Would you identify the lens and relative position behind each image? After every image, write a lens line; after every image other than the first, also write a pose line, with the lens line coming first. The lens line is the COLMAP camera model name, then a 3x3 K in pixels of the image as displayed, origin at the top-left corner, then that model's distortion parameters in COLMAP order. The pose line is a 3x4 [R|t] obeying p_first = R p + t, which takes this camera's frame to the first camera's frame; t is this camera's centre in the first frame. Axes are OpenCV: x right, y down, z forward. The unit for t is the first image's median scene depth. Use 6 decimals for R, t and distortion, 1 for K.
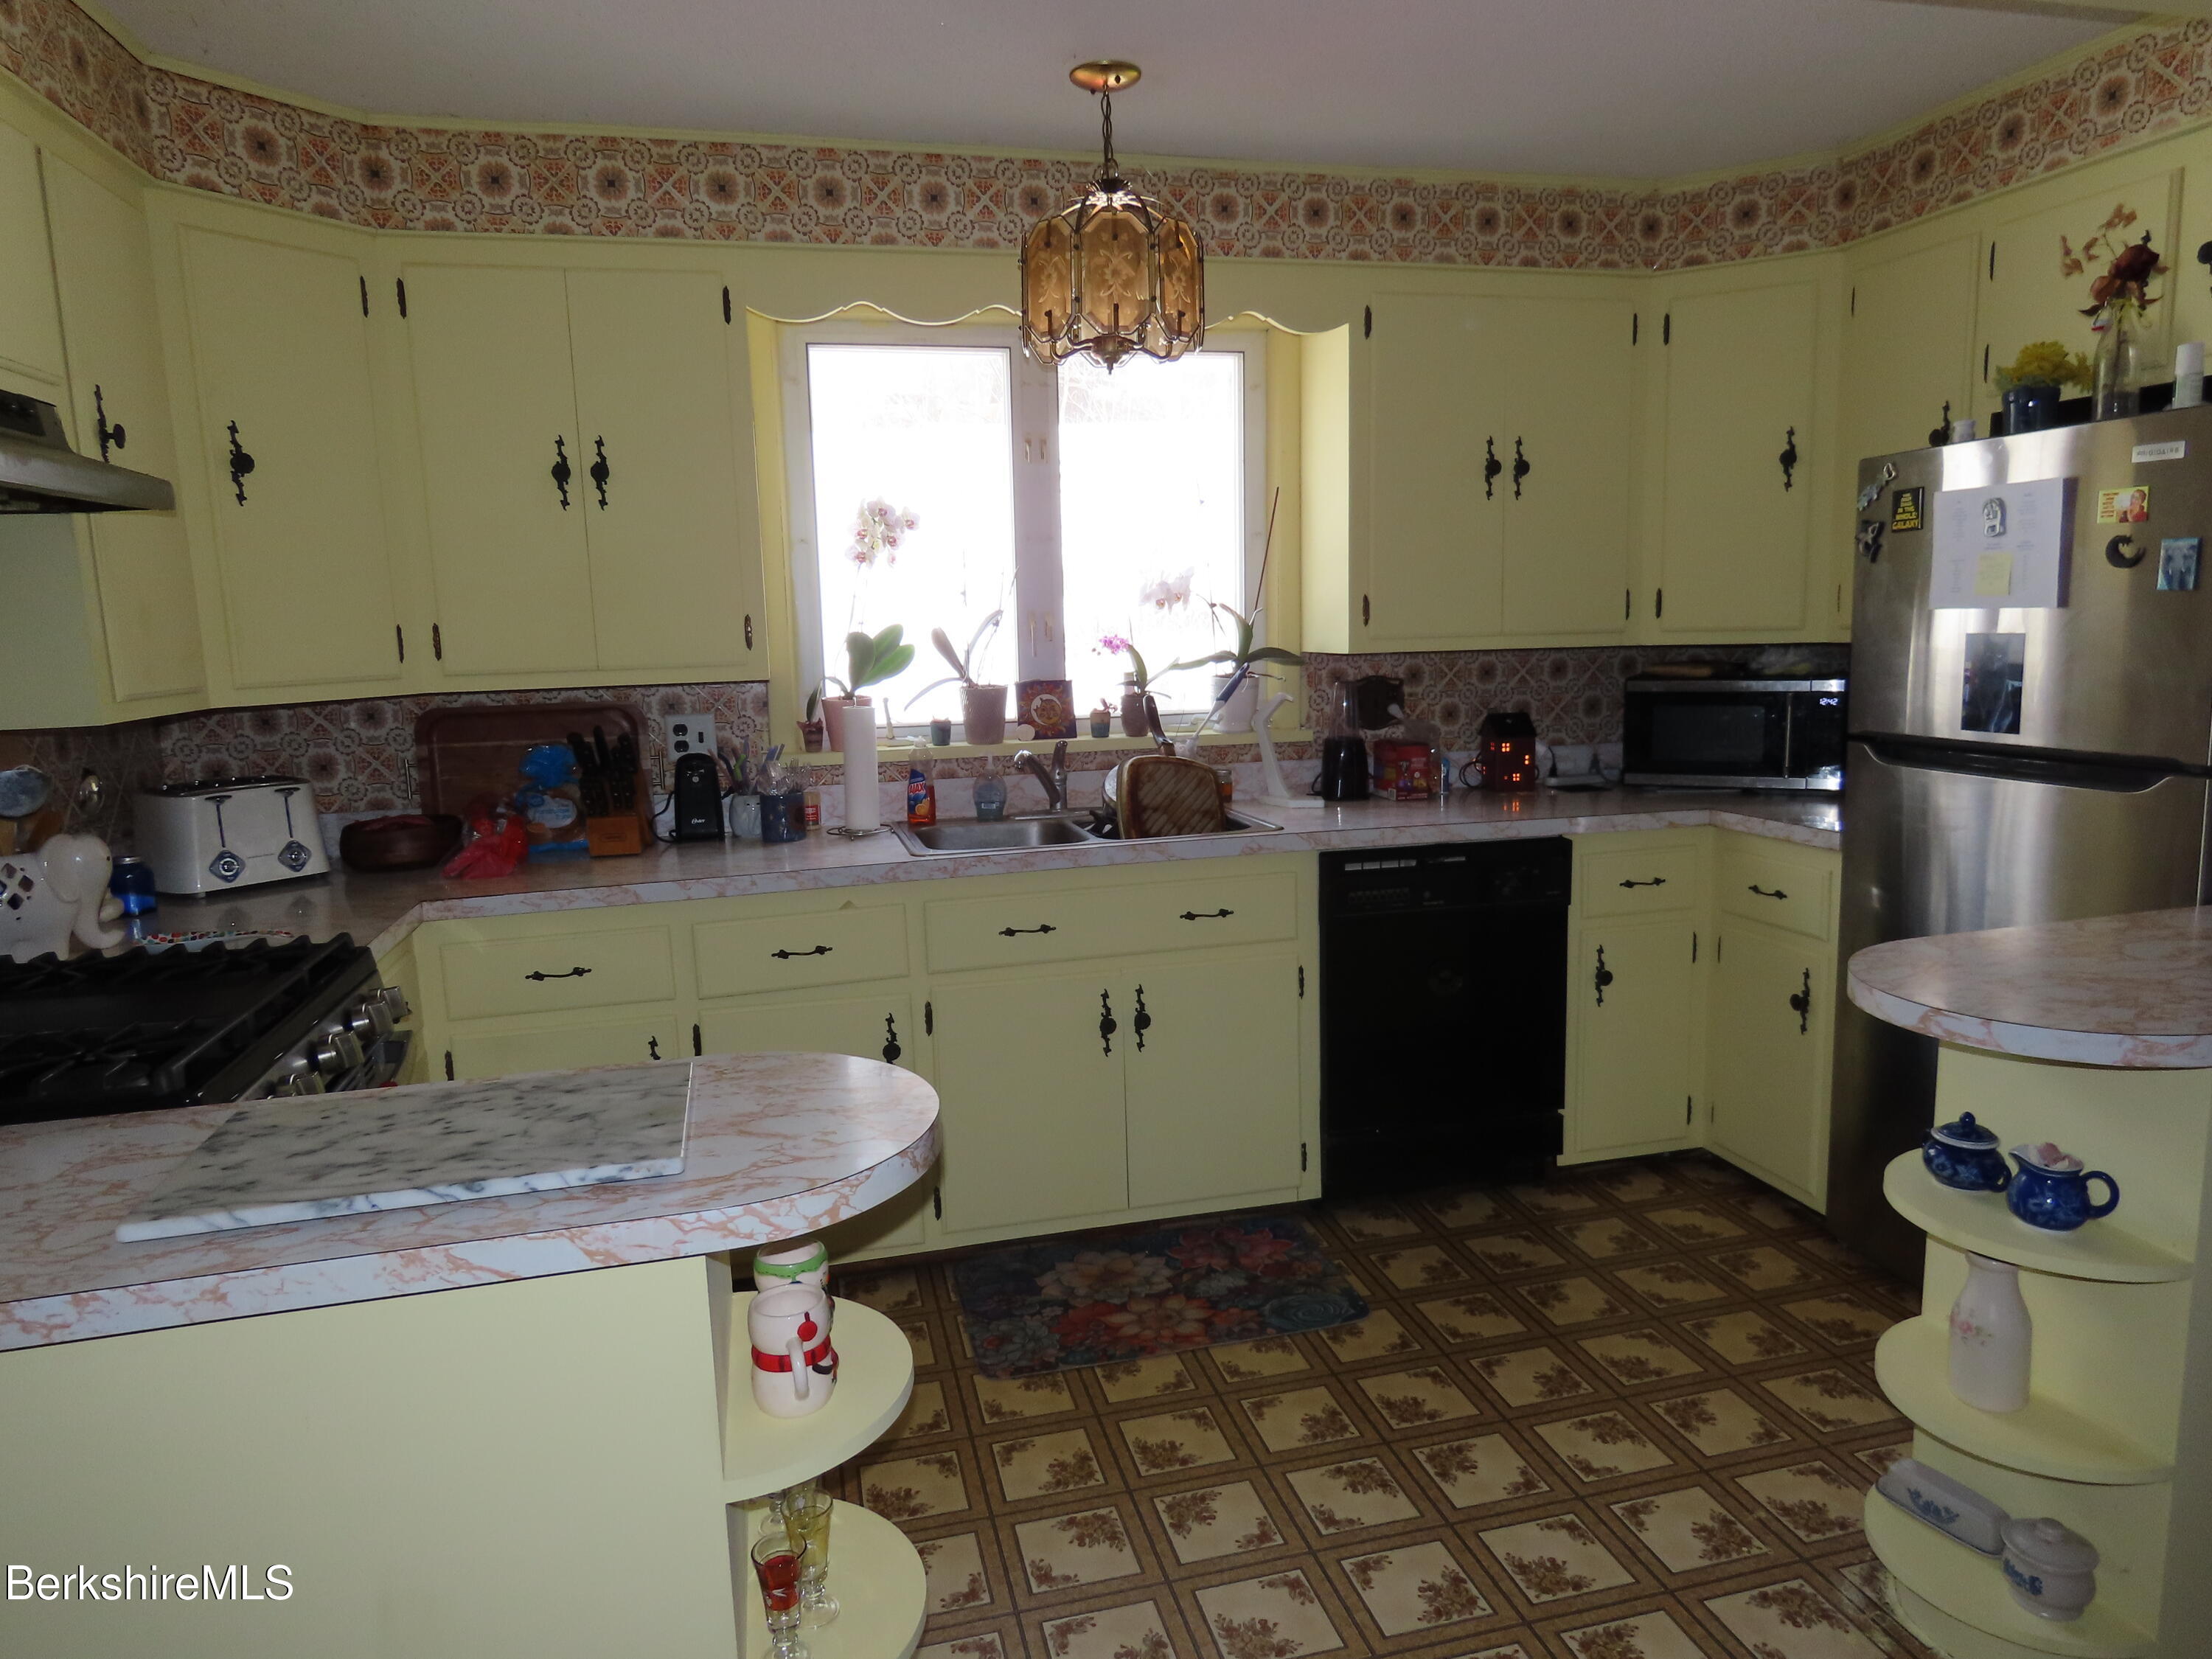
lens RADIAL K [[1370.9, 0, 1111.7], [0, 1370.9, 823.8], [0, 0, 1]] dist [-0.015653, -0.001254]
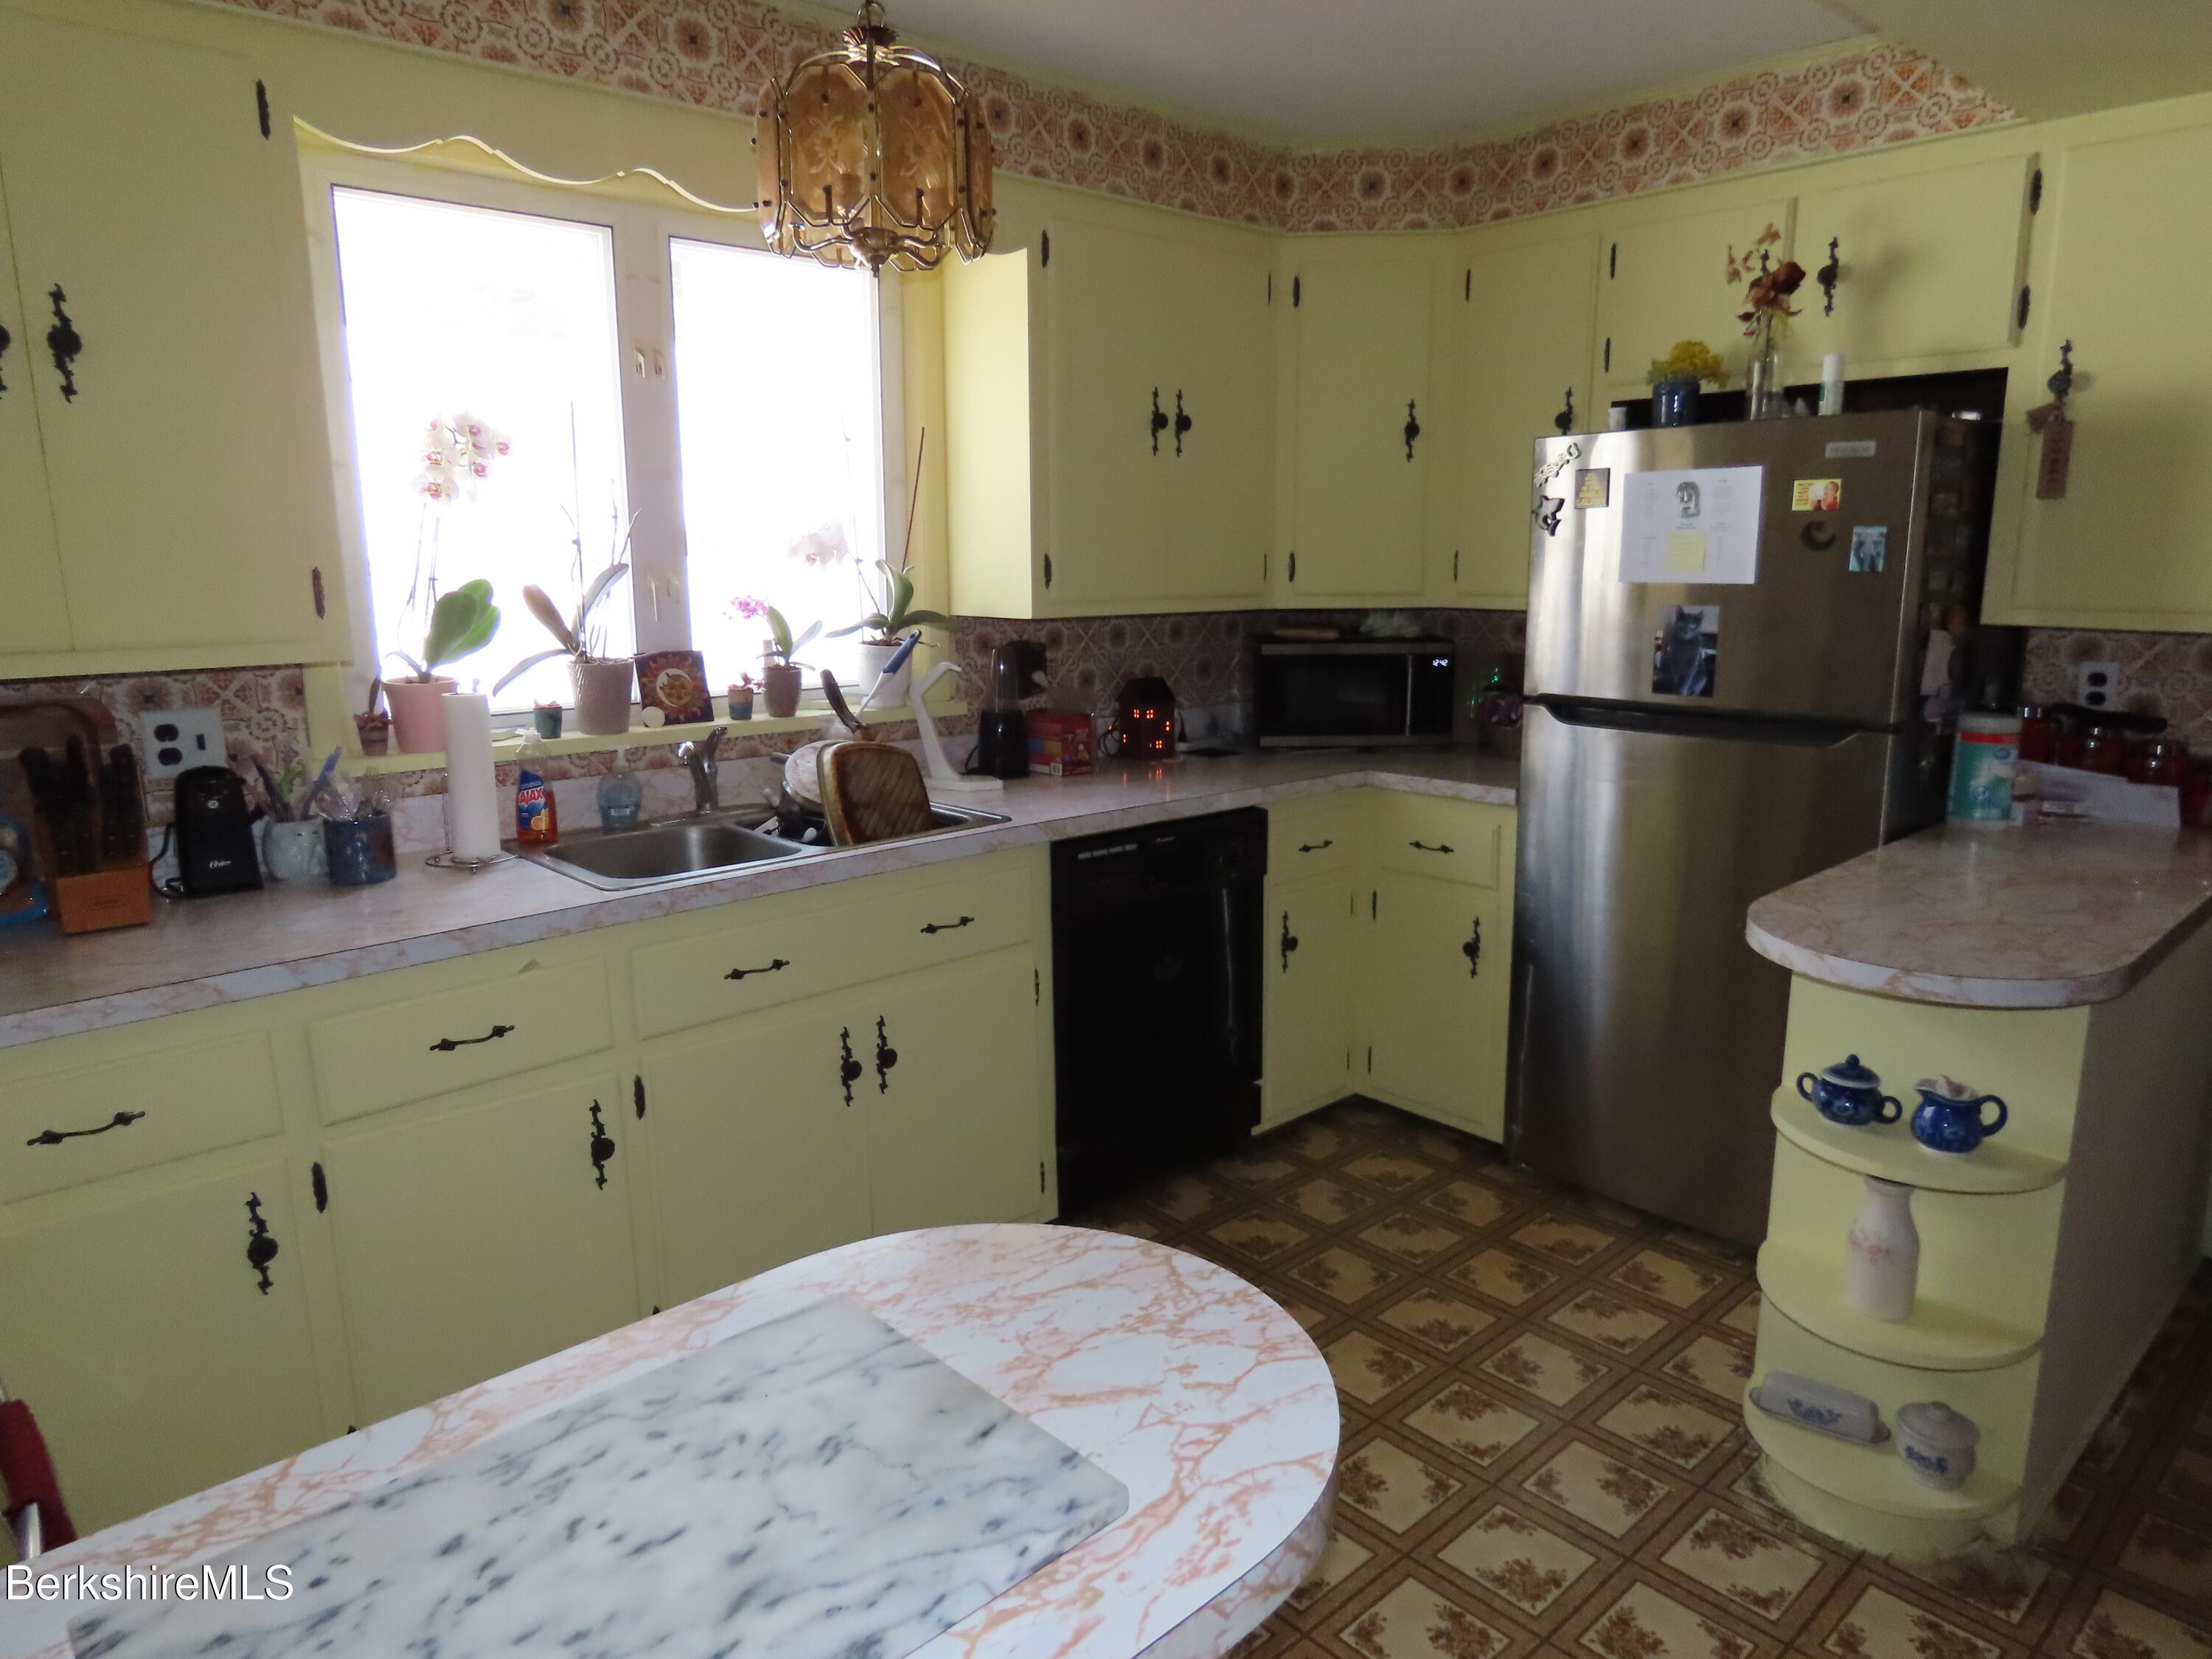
lens RADIAL K [[1379.0, 0, 1106.0], [0, 1379.0, 824.1], [0, 0, 1]] dist [-0.012813, 0.001883]
pose [[0.883146, -0.070006, 0.463845, -0.226354], [0.052363, 0.997334, 0.050826, -0.033928], [-0.466167, -0.020599, 0.884457, 0.174902]]
